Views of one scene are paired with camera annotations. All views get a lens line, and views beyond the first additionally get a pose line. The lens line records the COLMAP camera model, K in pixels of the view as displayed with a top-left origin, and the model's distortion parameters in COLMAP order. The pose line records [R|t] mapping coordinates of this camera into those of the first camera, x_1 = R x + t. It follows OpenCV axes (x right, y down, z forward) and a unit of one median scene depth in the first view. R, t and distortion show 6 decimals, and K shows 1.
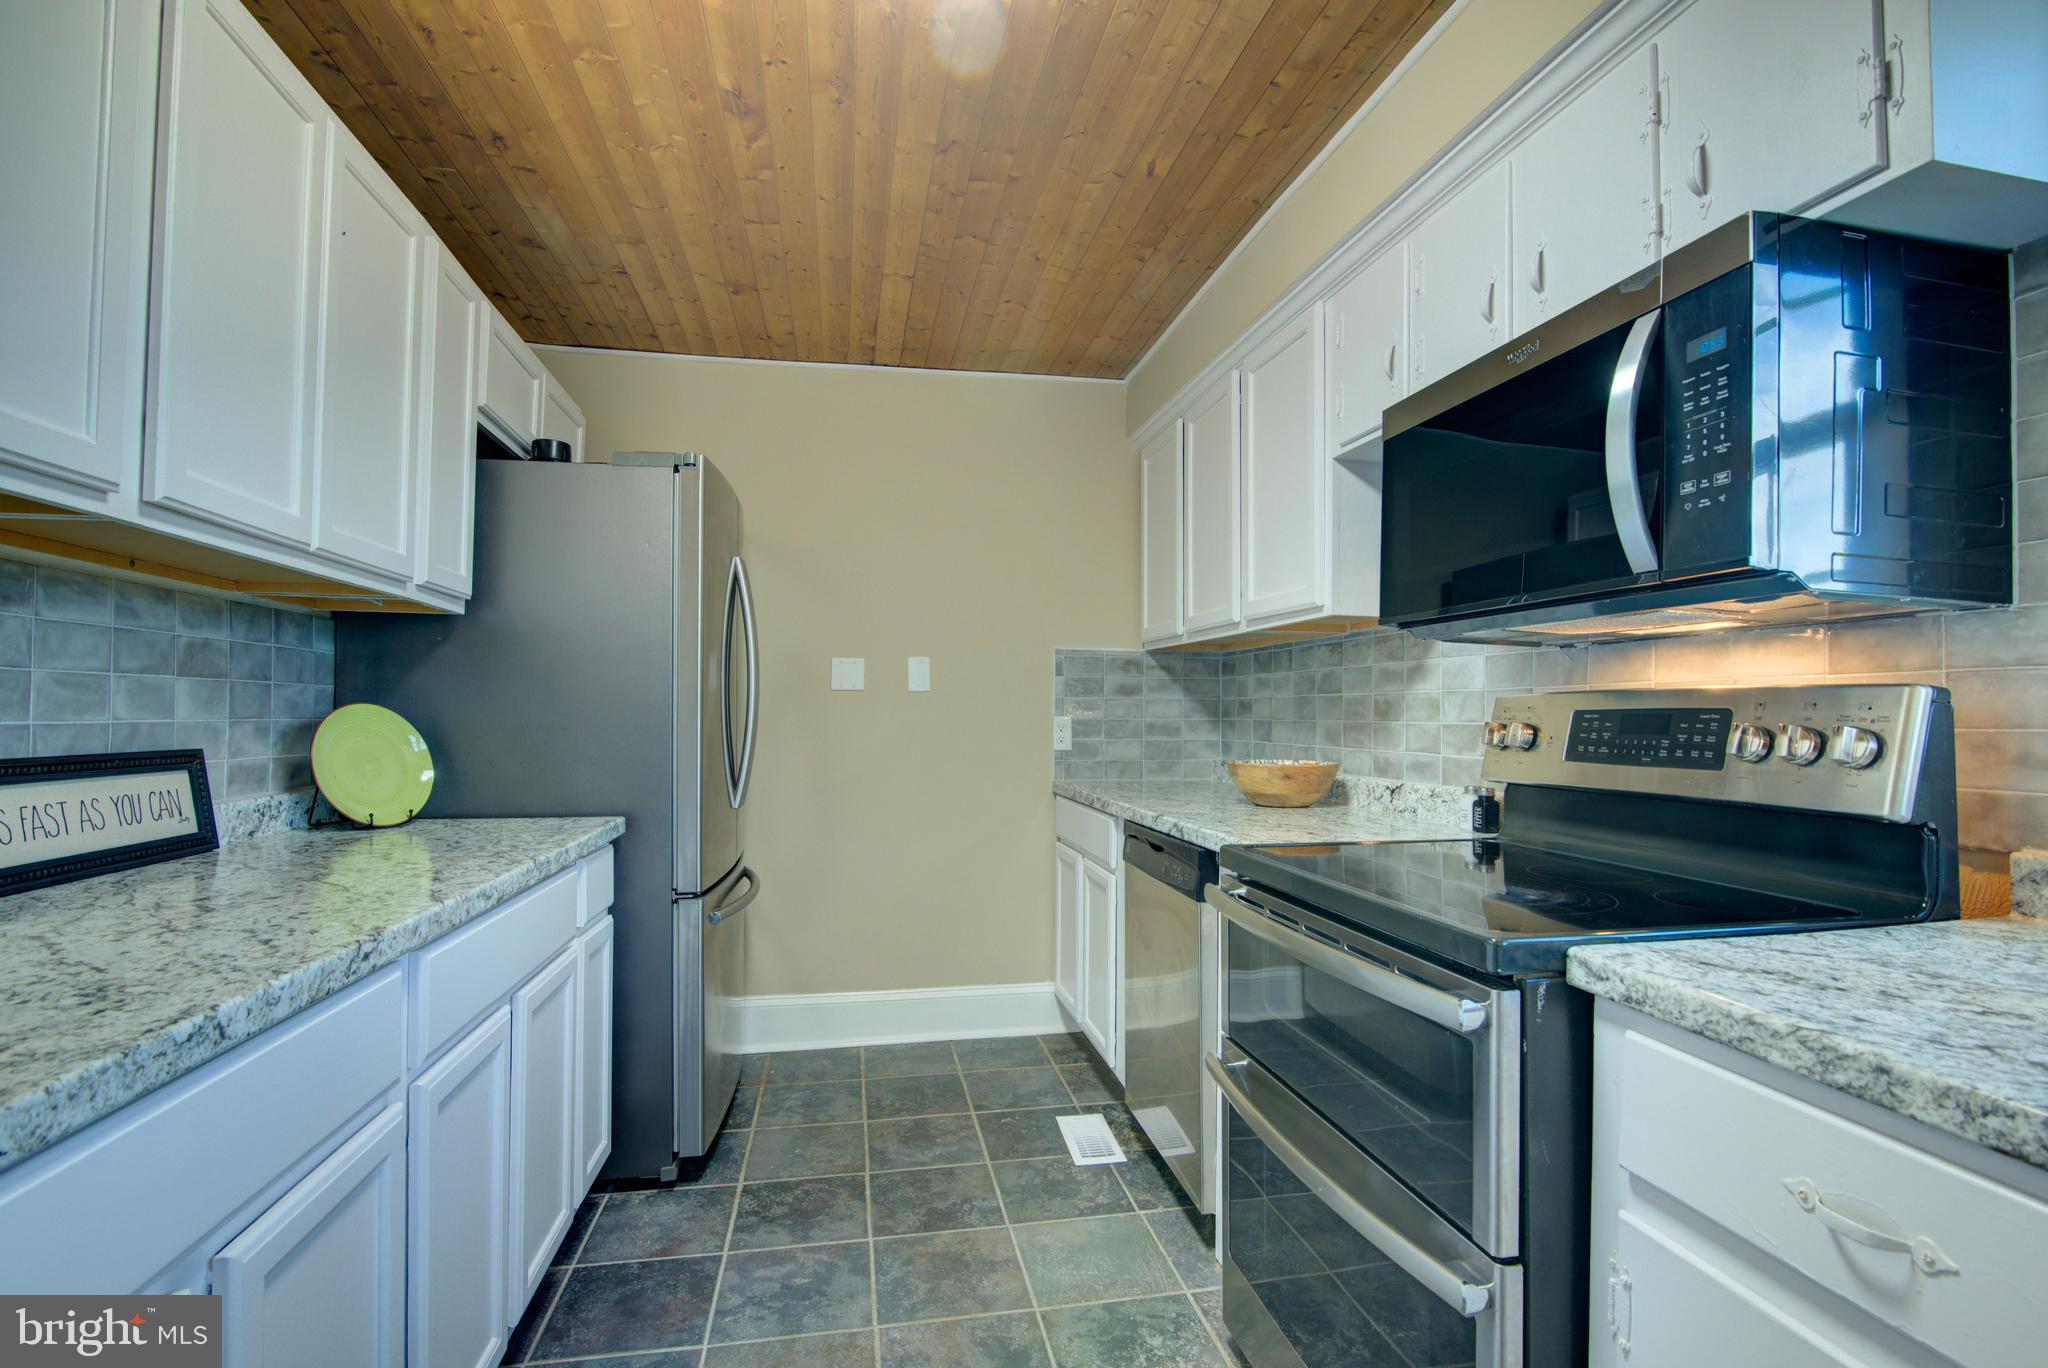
lens RADIAL K [[959.3, 0, 1024.8], [0, 959.3, 693.2], [0, 0, 1]] dist [-0.014520, -0.000642]
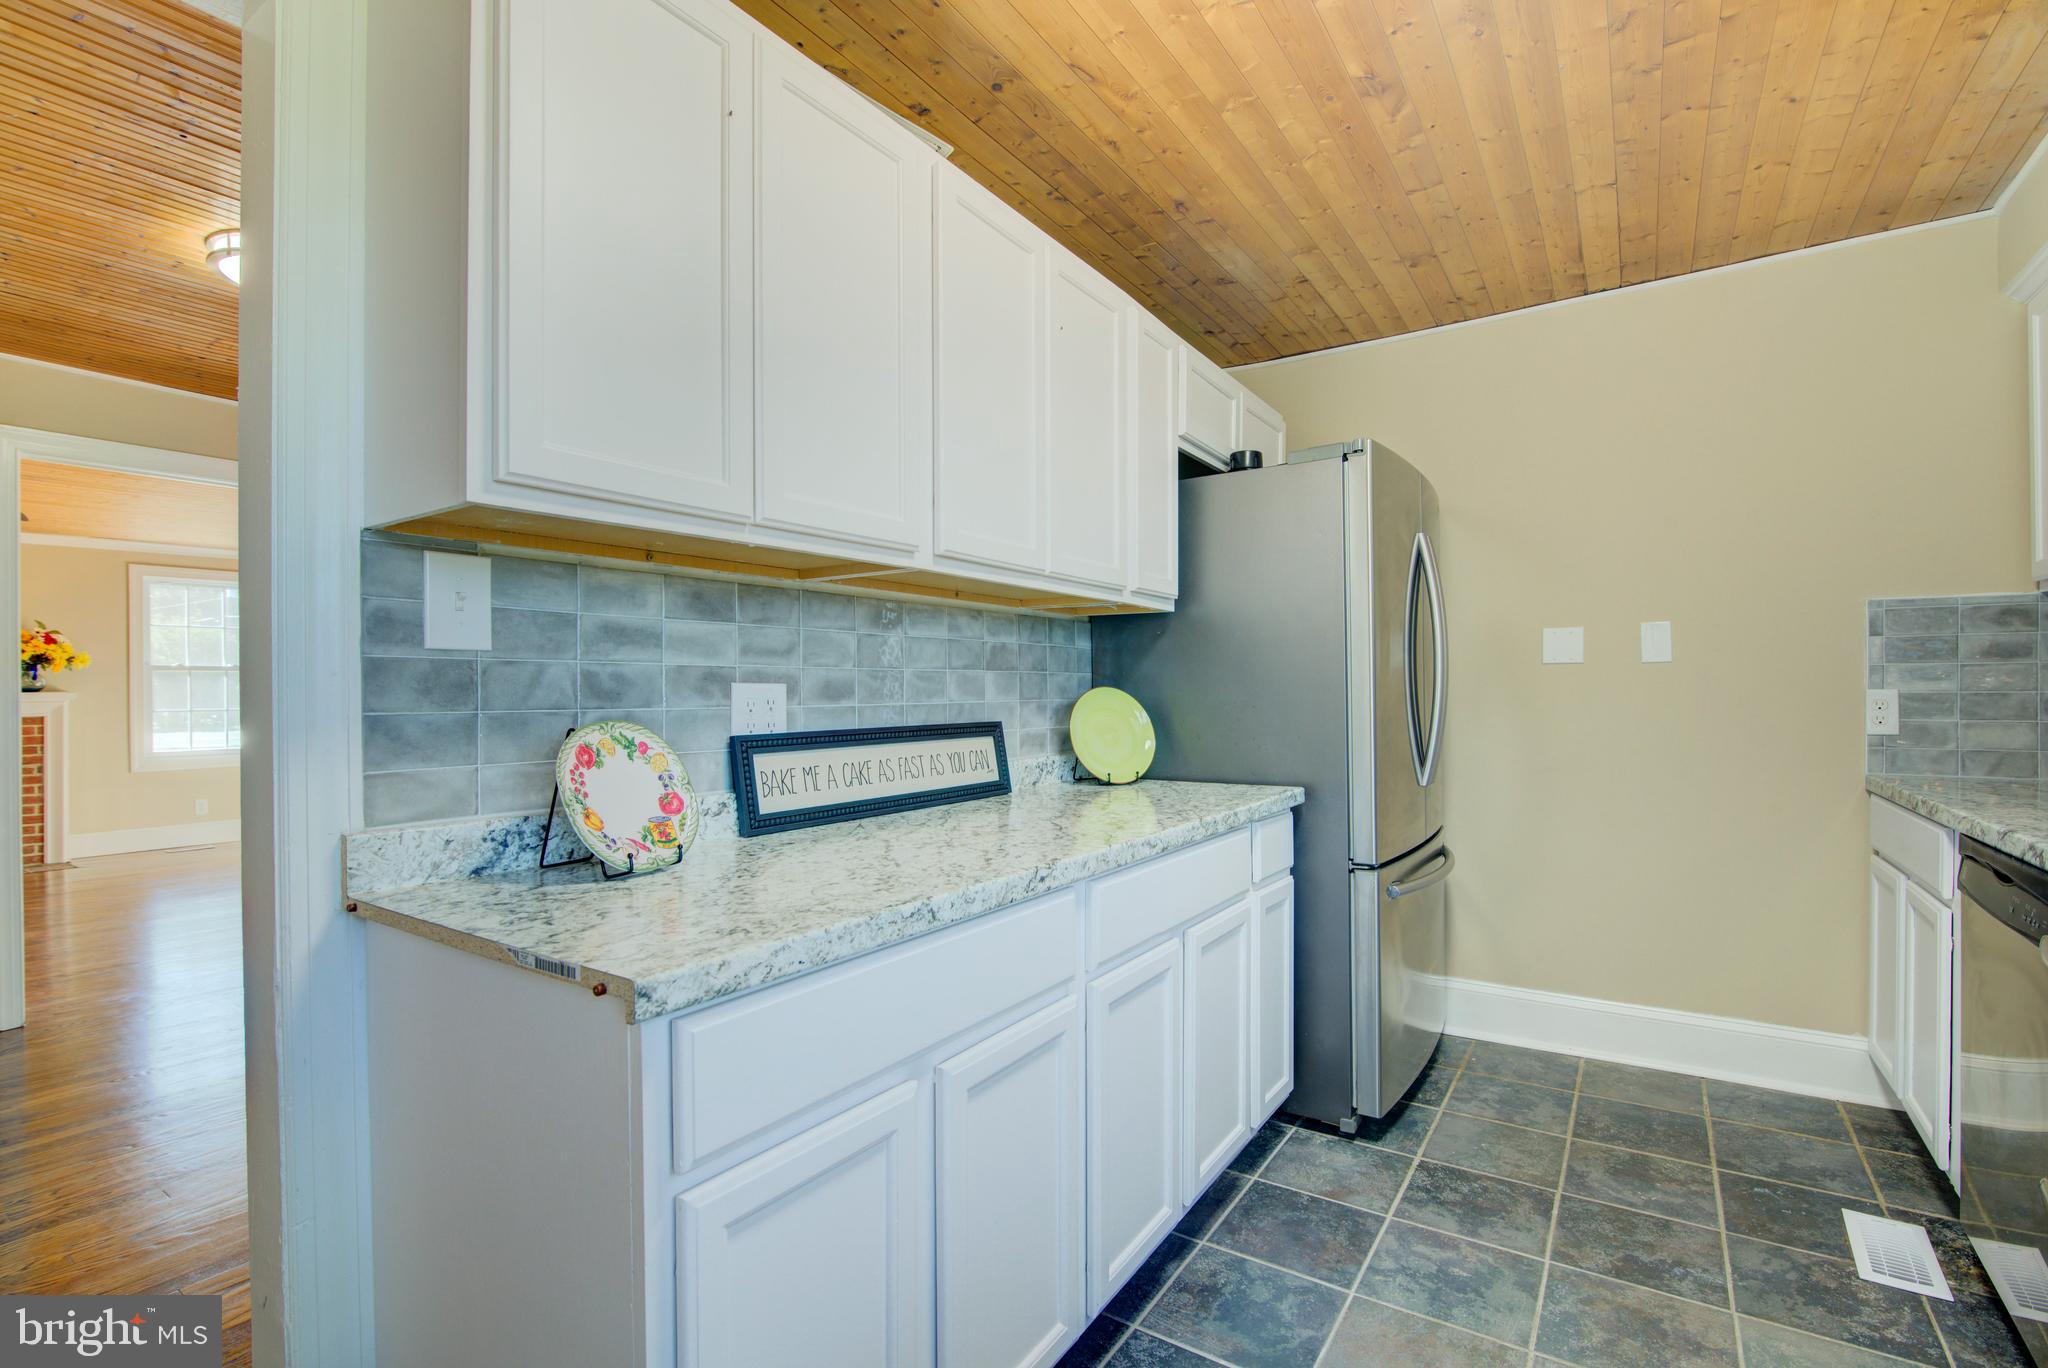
lens RADIAL K [[936.3, 0, 1027.3], [0, 936.3, 692.9], [0, 0, 1]] dist [-0.017055, 0.001585]
pose [[0.715515, -0.008562, -0.698545, 0.097353], [0.026462, 0.999539, 0.014854, -0.002437], [0.698096, -0.029113, 0.715412, 0.023467]]
